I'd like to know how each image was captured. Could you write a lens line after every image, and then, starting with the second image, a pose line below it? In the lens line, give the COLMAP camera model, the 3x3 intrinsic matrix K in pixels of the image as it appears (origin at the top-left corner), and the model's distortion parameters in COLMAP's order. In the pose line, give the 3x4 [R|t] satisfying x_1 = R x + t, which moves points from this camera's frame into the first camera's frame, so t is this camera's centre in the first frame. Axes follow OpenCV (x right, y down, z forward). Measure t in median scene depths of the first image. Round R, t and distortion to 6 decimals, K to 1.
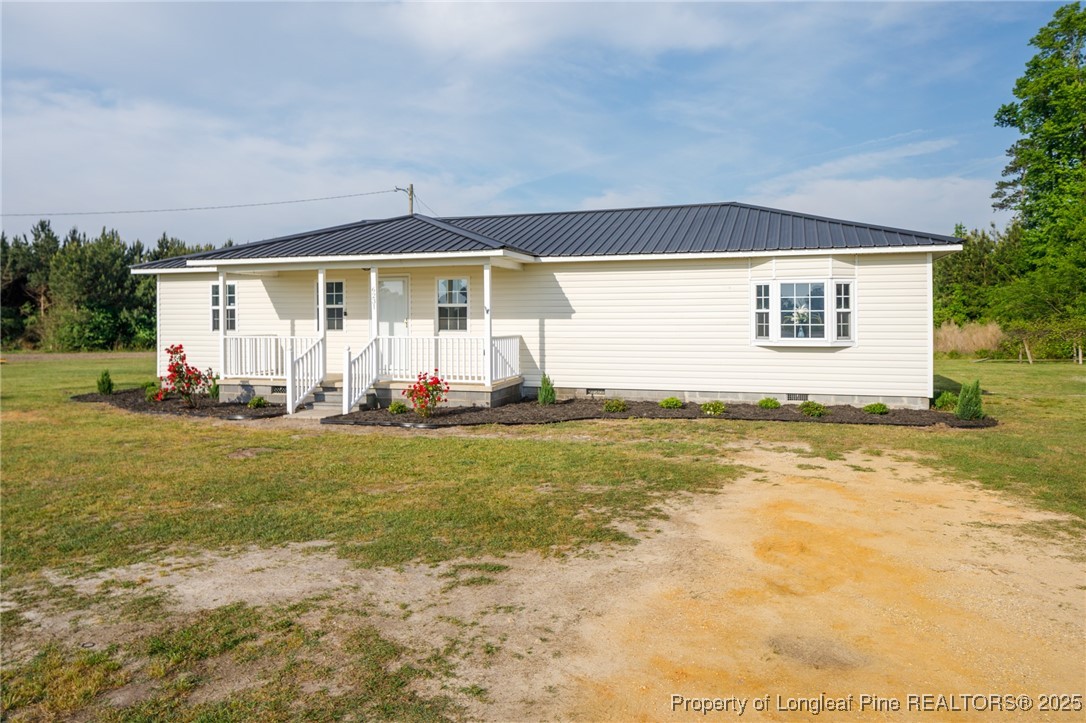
lens RADIAL K [[814.6, 0, 557.5], [0, 814.6, 346.5], [0, 0, 1]] dist [-0.002137, -0.053529]
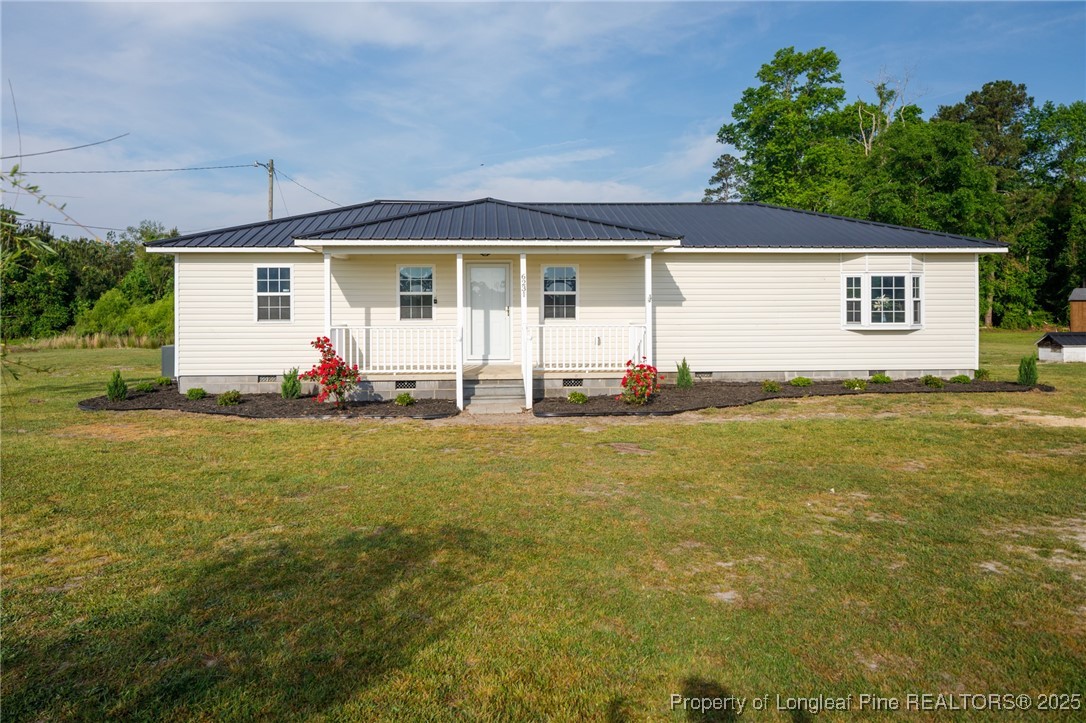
lens RADIAL K [[789.7, 0, 540.6], [0, 789.7, 309.9], [0, 0, 1]] dist [-0.009482, -0.003145]
pose [[0.924002, -0.002984, 0.382376, -0.470112], [0.013438, 0.999605, -0.024671, -0.005936], [-0.382151, 0.027935, 0.923677, 0.107465]]
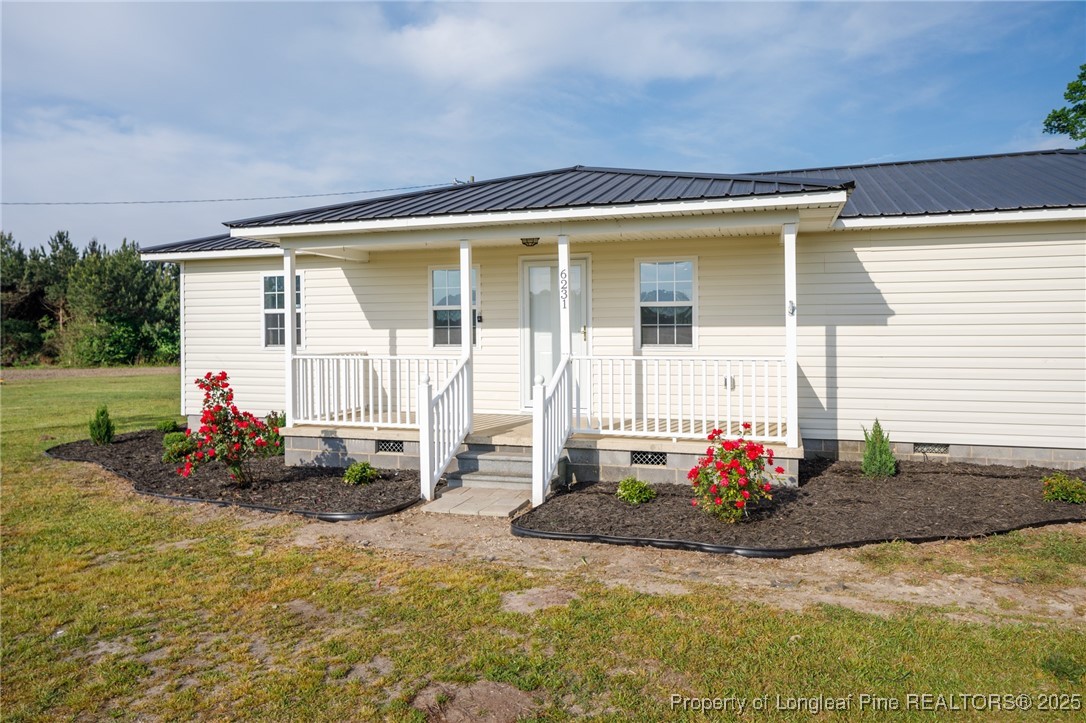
lens RADIAL K [[736.2, 0, 543.0], [0, 736.2, 361.5], [0, 0, 1]] dist [0.001220, -0.036579]
pose [[0.999997, -0.002182, 0.000639, -0.200868], [0.002179, 0.999986, 0.004895, -0.009520], [-0.000650, -0.004894, 0.999988, 0.405973]]
